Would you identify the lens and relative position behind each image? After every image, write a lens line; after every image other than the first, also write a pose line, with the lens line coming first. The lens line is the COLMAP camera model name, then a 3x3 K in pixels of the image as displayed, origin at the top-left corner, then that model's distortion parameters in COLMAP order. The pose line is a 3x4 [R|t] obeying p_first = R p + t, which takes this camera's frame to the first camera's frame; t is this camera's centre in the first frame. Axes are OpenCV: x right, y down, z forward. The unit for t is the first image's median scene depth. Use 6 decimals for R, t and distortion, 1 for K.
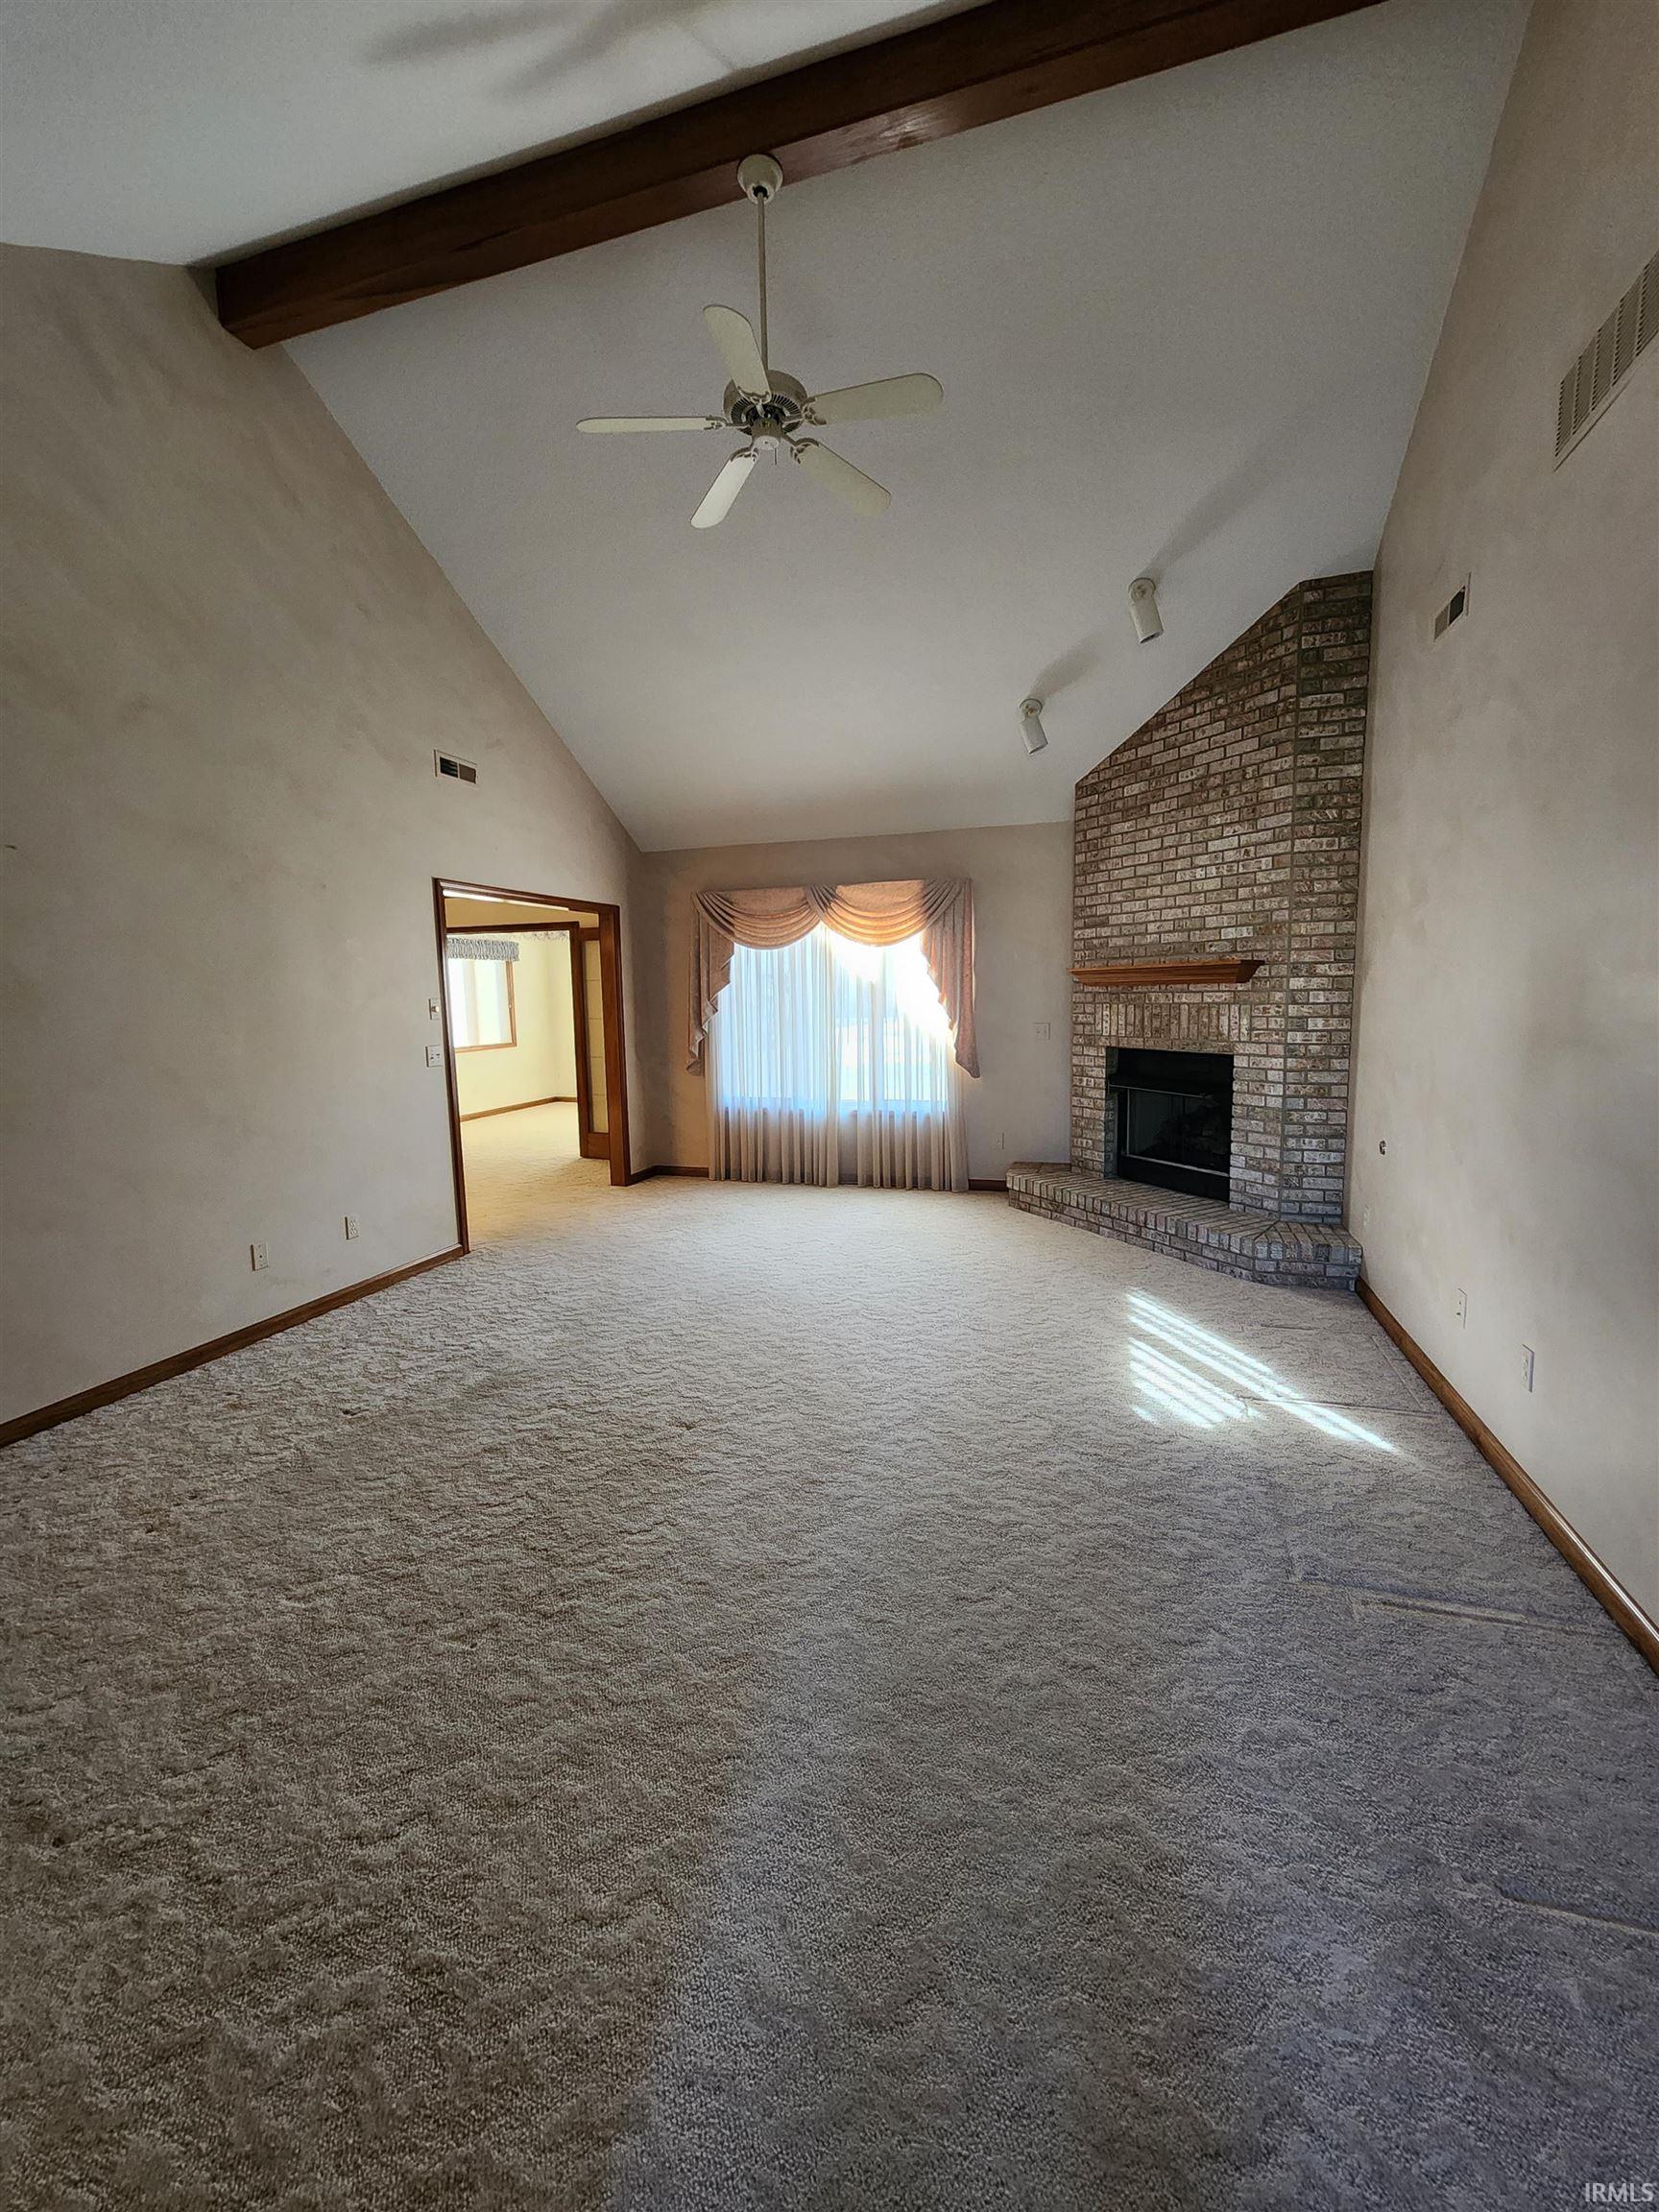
lens RADIAL K [[909.4, 0, 833.8], [0, 909.4, 1098.6], [0, 0, 1]] dist [0.000497, -0.000842]
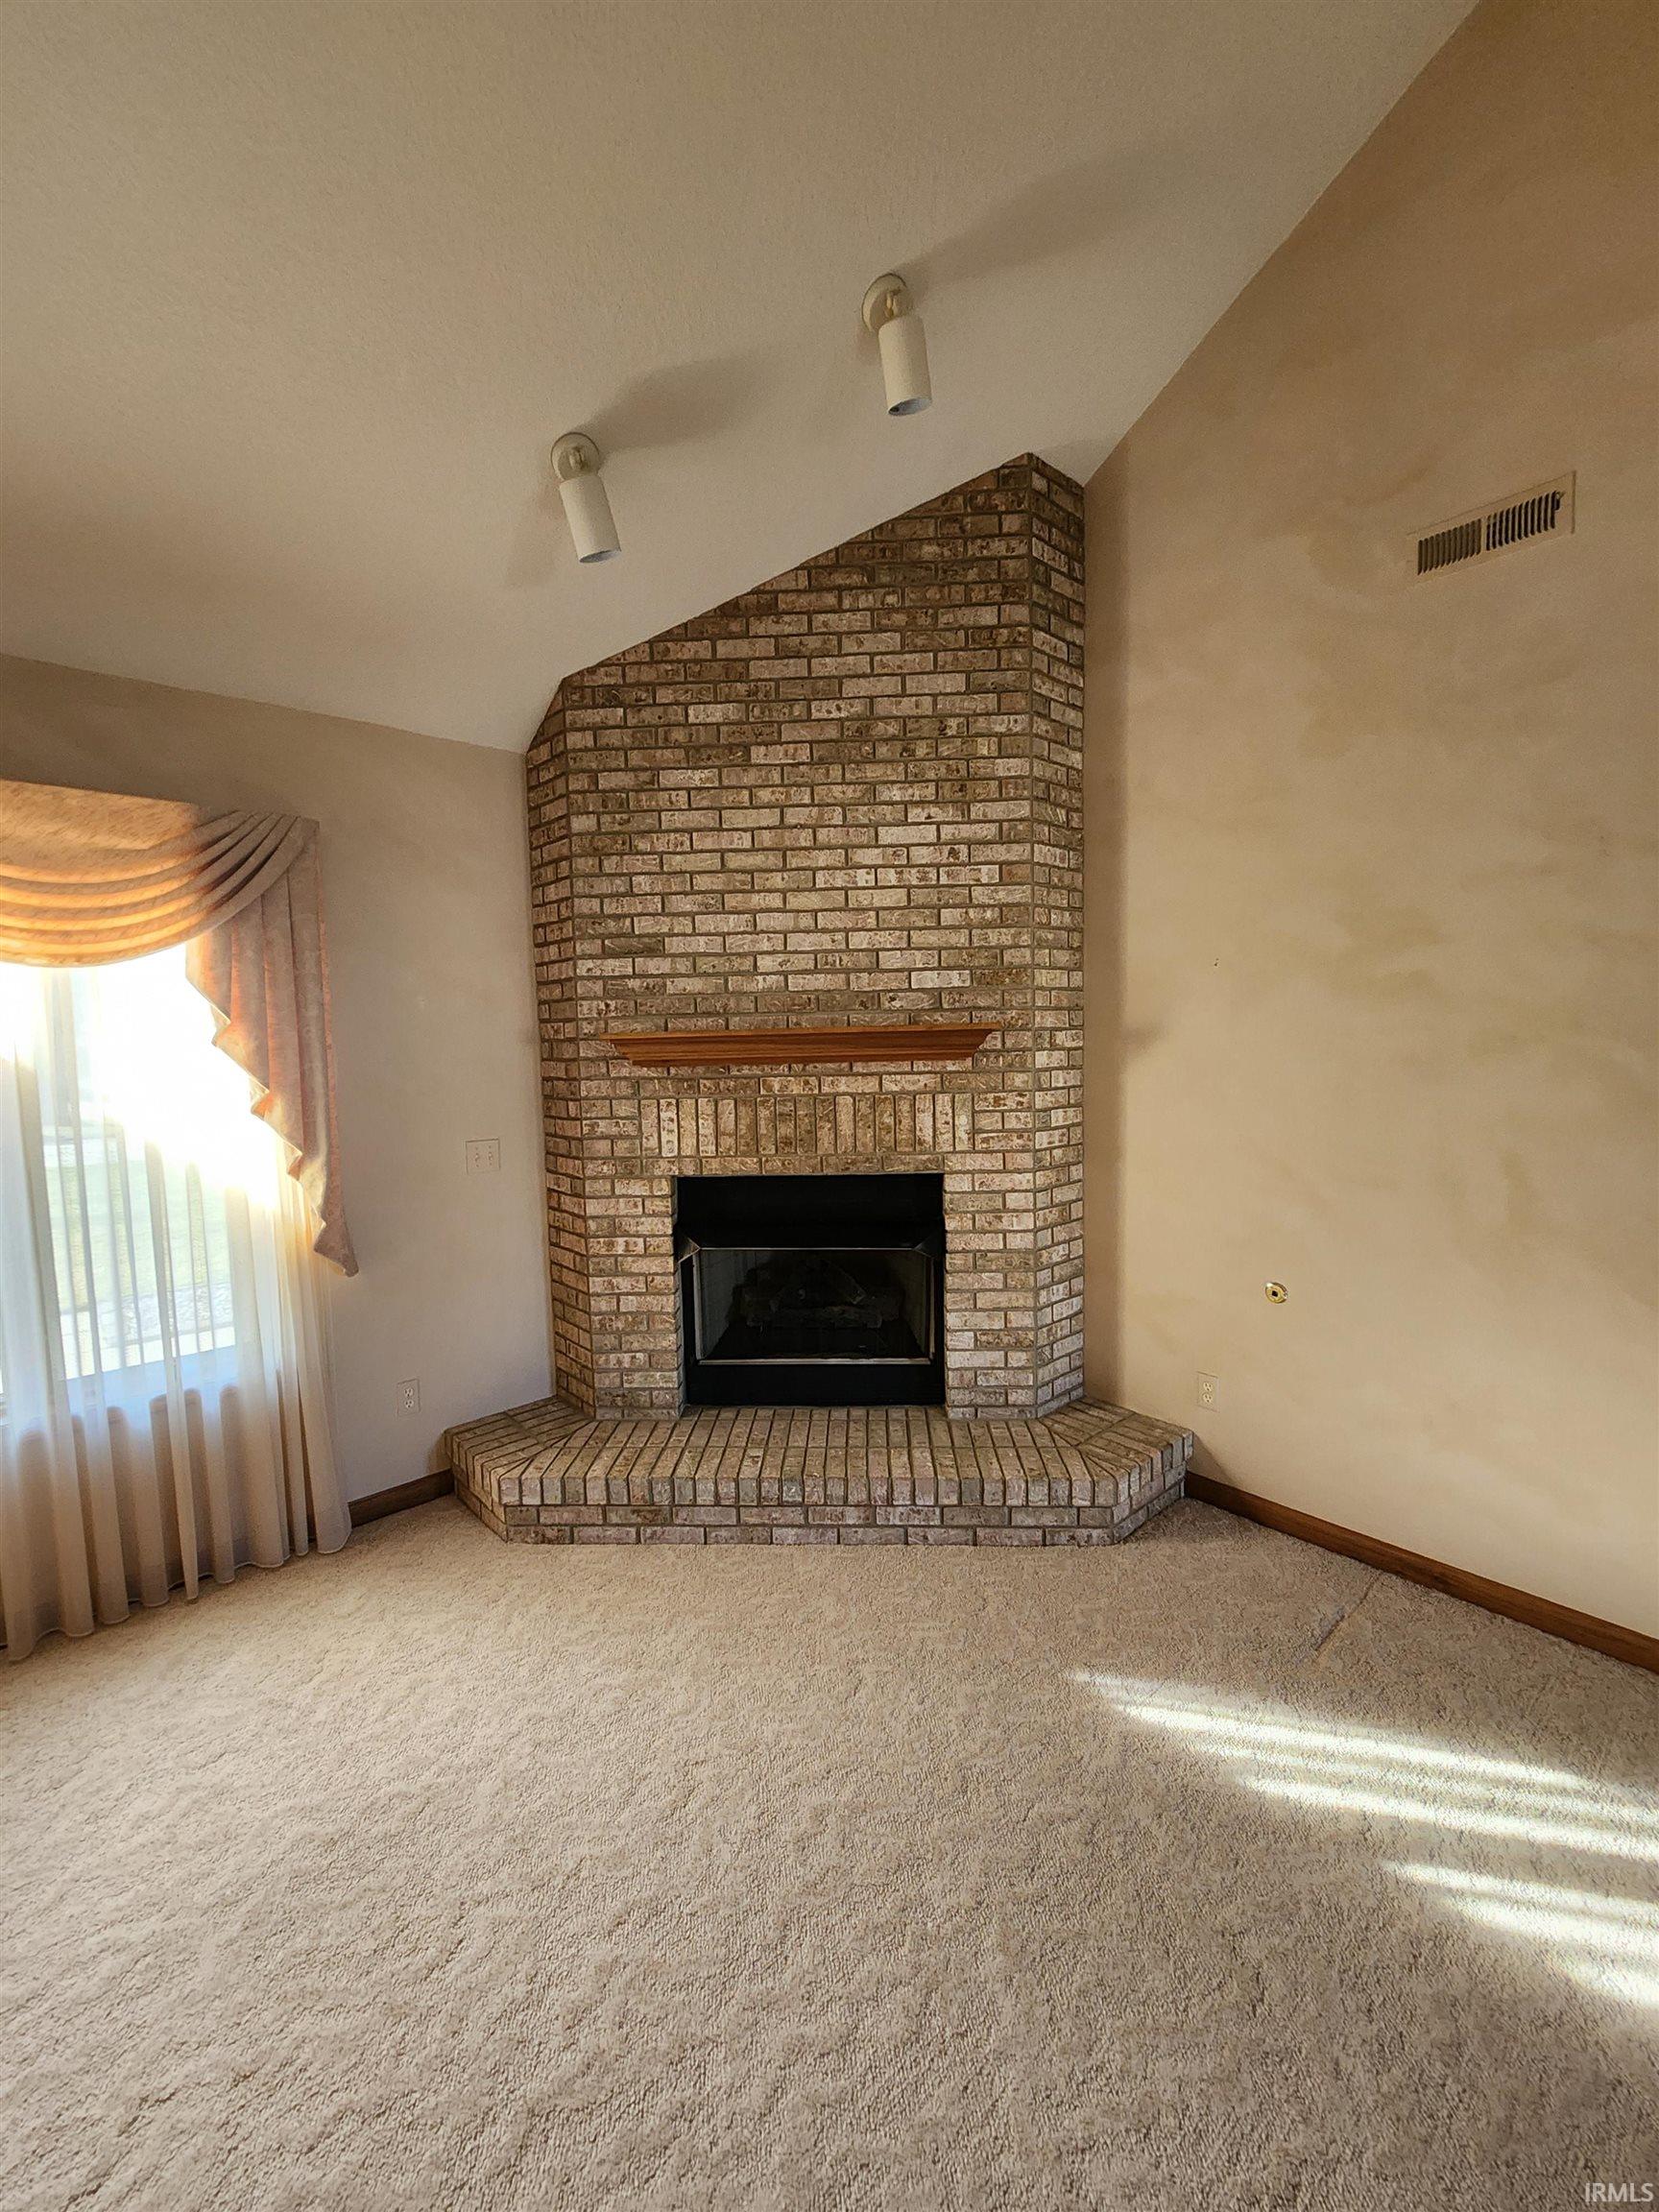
lens RADIAL K [[909.4, 0, 833.8], [0, 909.4, 1098.6], [0, 0, 1]] dist [0.000497, -0.000842]
pose [[0.510967, -0.055922, 0.857779, -0.131469], [0.112672, 0.993630, -0.002338, -0.106240], [-0.852184, 0.097842, 0.514013, 0.737605]]
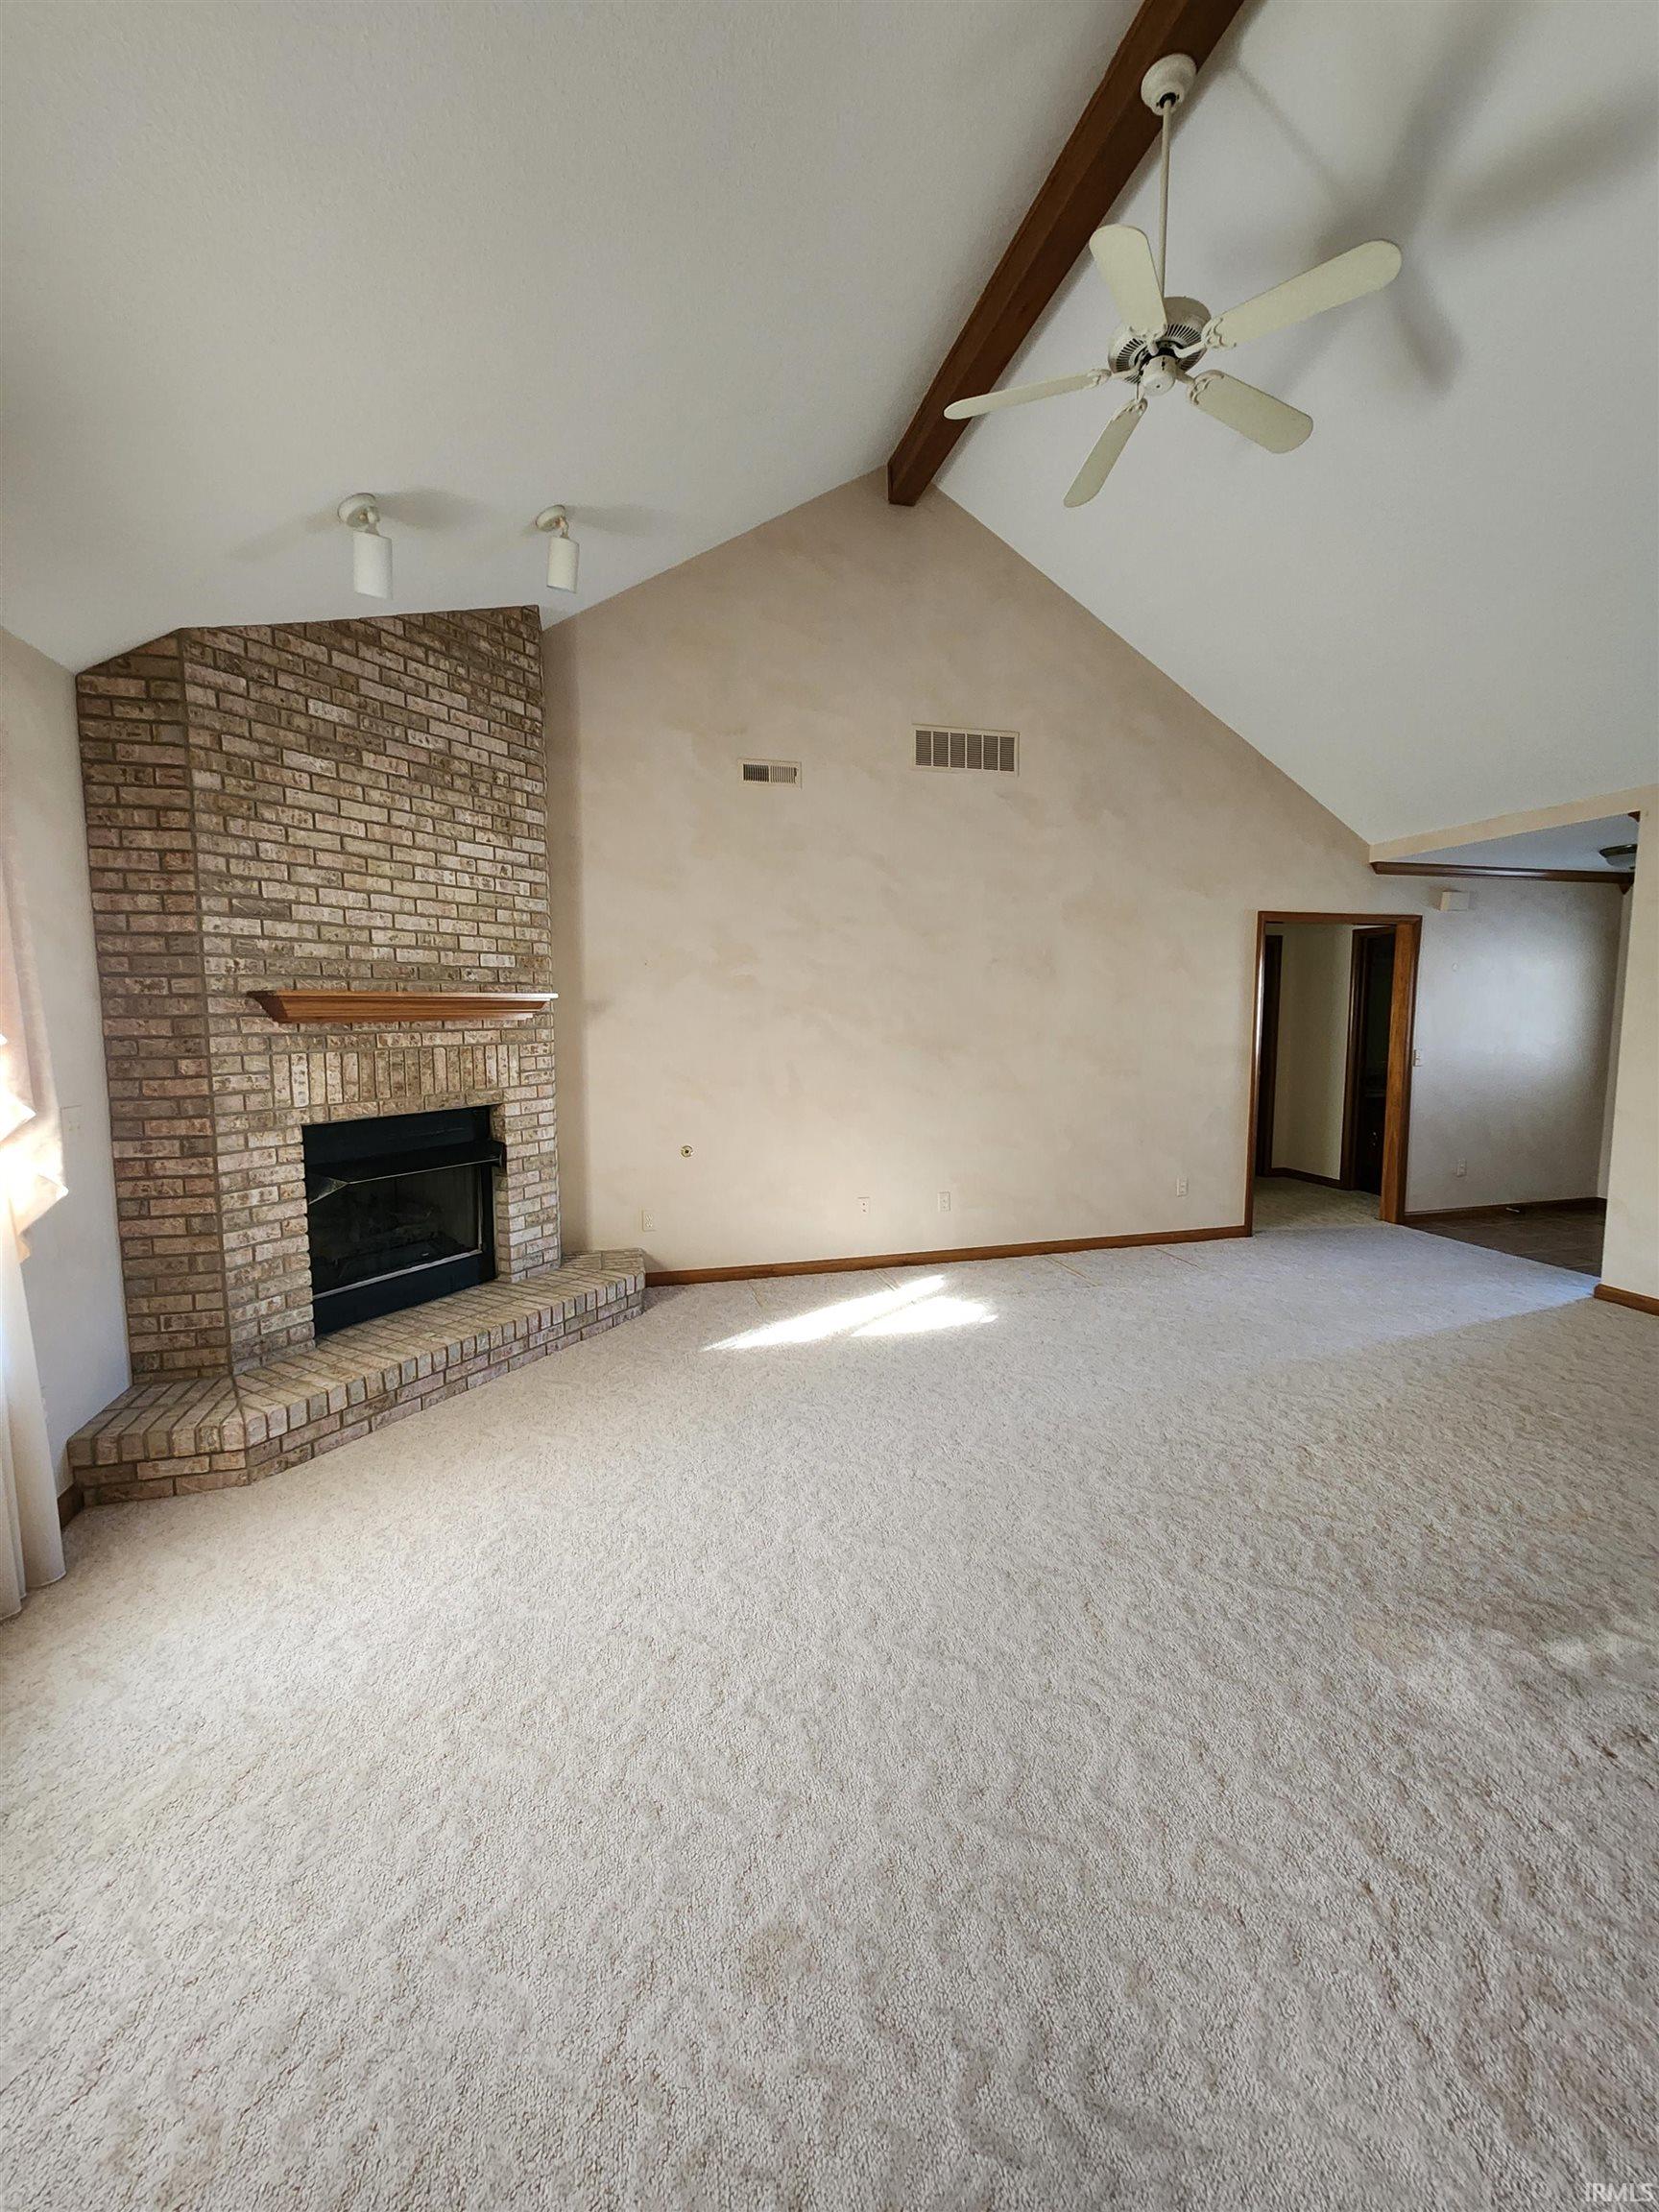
lens RADIAL K [[894.1, 0, 833.7], [0, 894.1, 1096.2], [0, 0, 1]] dist [-0.001772, -0.000305]
pose [[-0.535187, -0.060985, 0.842529, -0.431010], [0.111010, 0.983663, 0.141716, -0.139159], [-0.837407, 0.169374, -0.519674, 1.173877]]
